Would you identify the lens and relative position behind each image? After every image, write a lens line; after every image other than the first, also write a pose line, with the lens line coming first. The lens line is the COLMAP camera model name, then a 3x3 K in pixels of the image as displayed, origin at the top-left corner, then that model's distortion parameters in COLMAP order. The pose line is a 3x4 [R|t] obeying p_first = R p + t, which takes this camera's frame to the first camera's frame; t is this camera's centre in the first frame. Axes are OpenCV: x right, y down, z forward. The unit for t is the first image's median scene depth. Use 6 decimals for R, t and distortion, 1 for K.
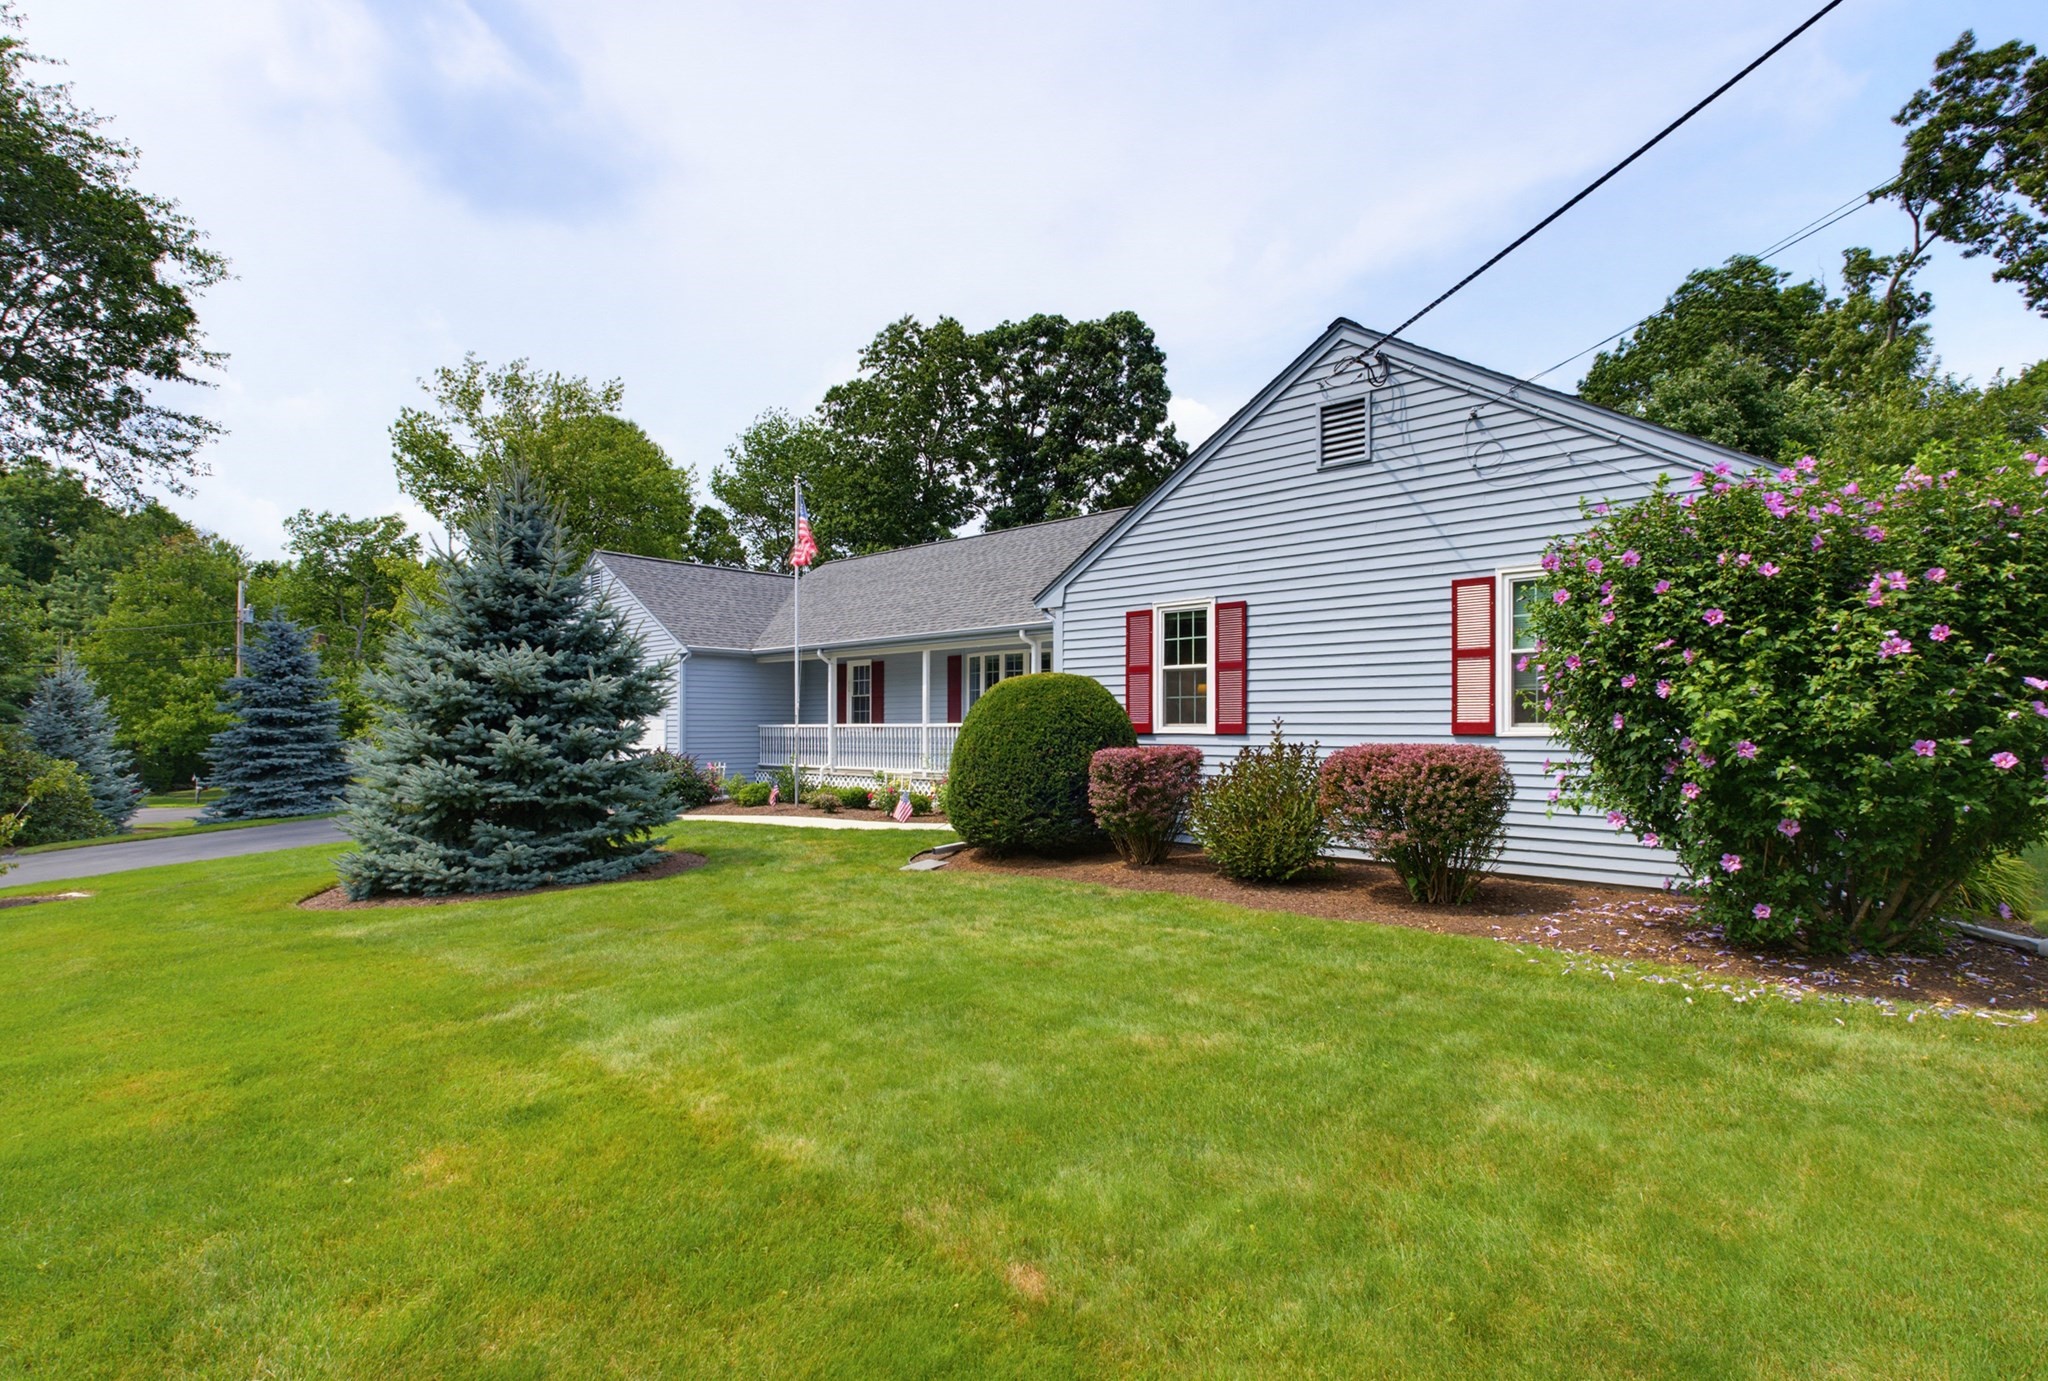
lens RADIAL K [[1009.0, 0, 1022.1], [0, 1009.0, 706.6], [0, 0, 1]] dist [0.003916, 0.000871]
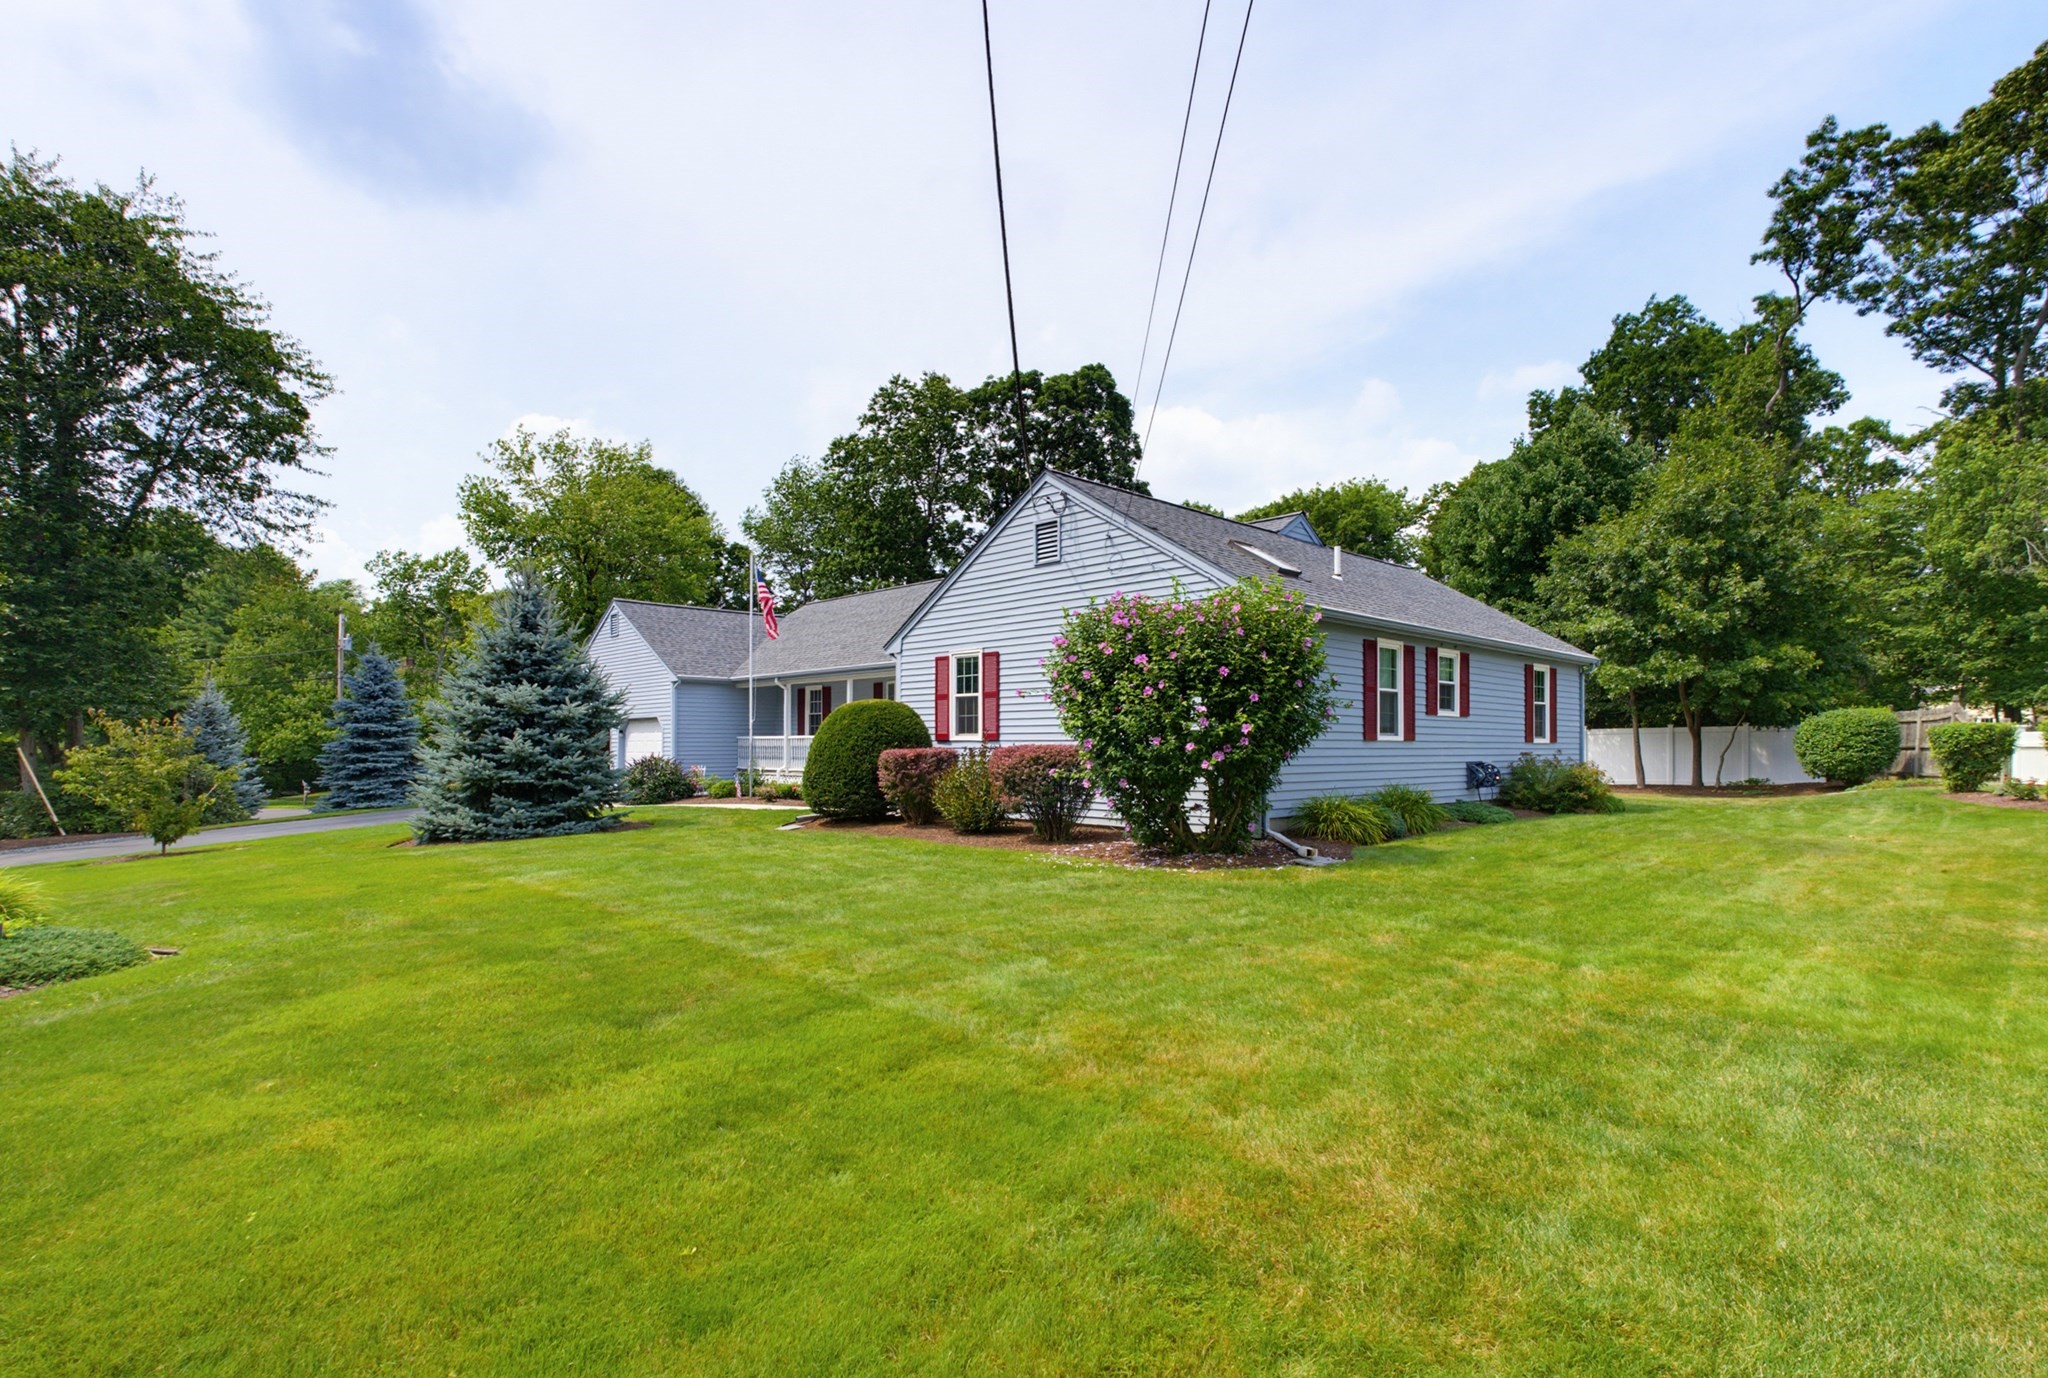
lens RADIAL K [[1004.5, 0, 1026.7], [0, 1004.5, 725.9], [0, 0, 1]] dist [0.000084, -0.000970]
pose [[0.998475, -0.000356, -0.055211, 0.322083], [0.000588, 0.999991, 0.004185, -0.000689], [0.055209, -0.004211, 0.998466, -0.445385]]
